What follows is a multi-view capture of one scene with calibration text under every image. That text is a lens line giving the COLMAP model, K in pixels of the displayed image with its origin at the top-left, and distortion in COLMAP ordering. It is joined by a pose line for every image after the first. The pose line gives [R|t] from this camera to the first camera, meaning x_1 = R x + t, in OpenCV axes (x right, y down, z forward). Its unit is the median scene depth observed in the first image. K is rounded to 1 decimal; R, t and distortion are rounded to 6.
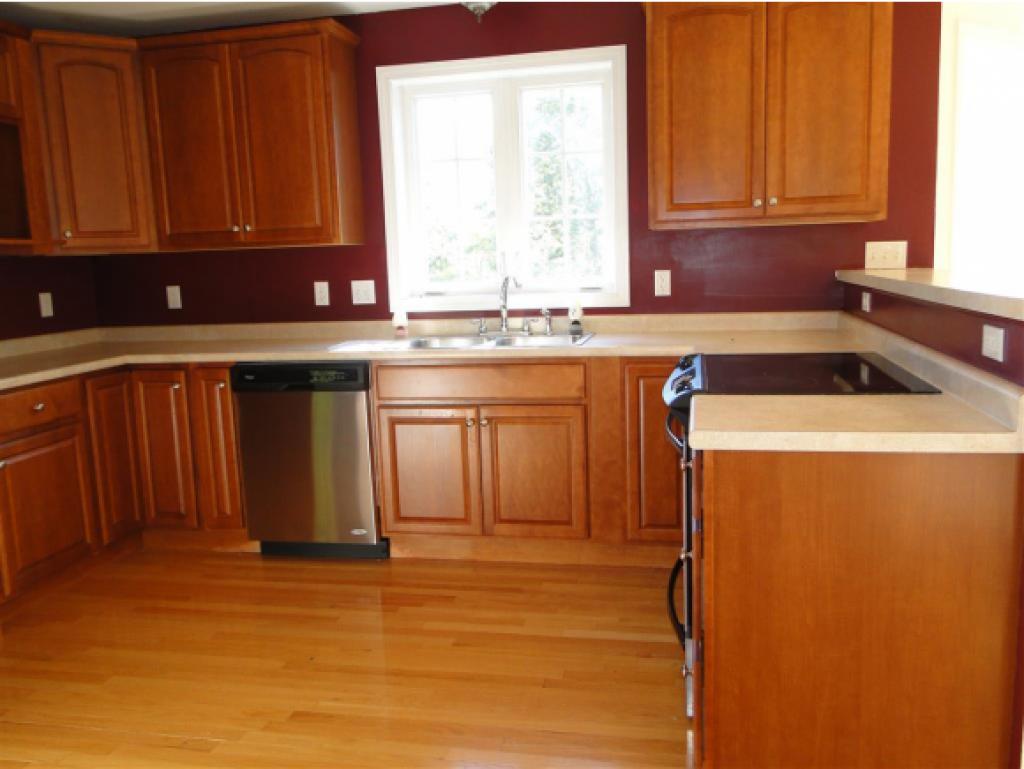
lens RADIAL K [[847.6, 0, 512.0], [0, 847.6, 384.5], [0, 0, 1]] dist [-0.001928, -0.001747]
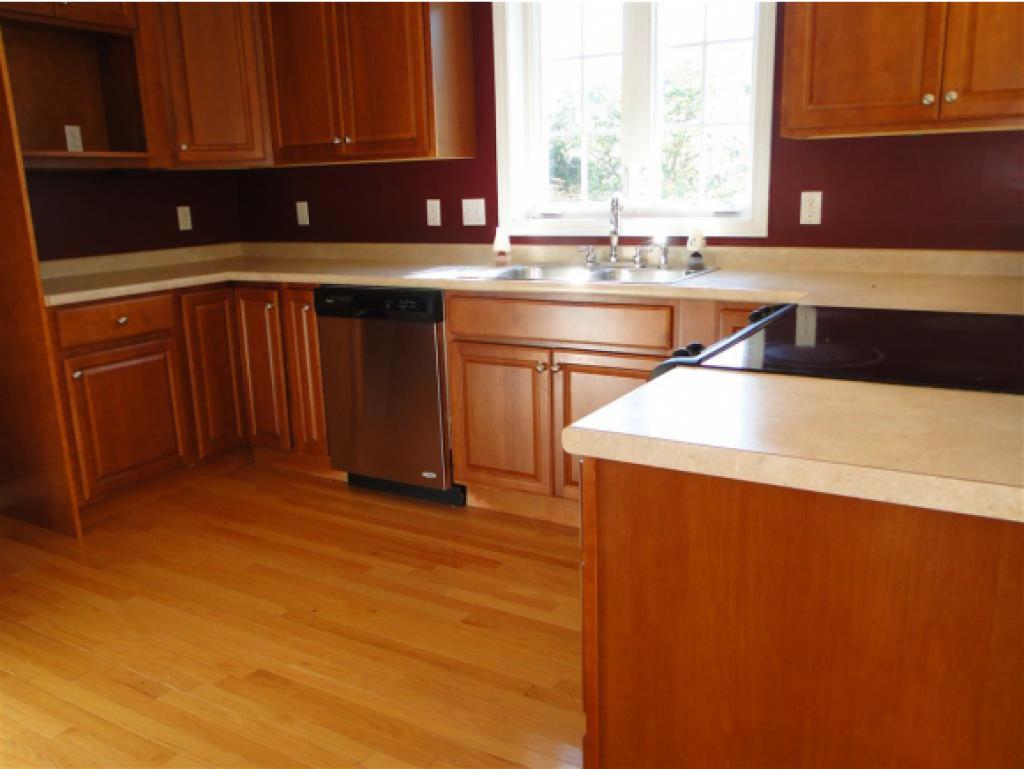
lens RADIAL K [[847.6, 0, 512.0], [0, 847.6, 384.5], [0, 0, 1]] dist [-0.001928, -0.001747]
pose [[0.946211, 0.083990, -0.312458, 0.179719], [-0.054793, 0.993367, 0.101093, -0.021817], [0.318876, -0.078534, 0.944537, 0.158920]]
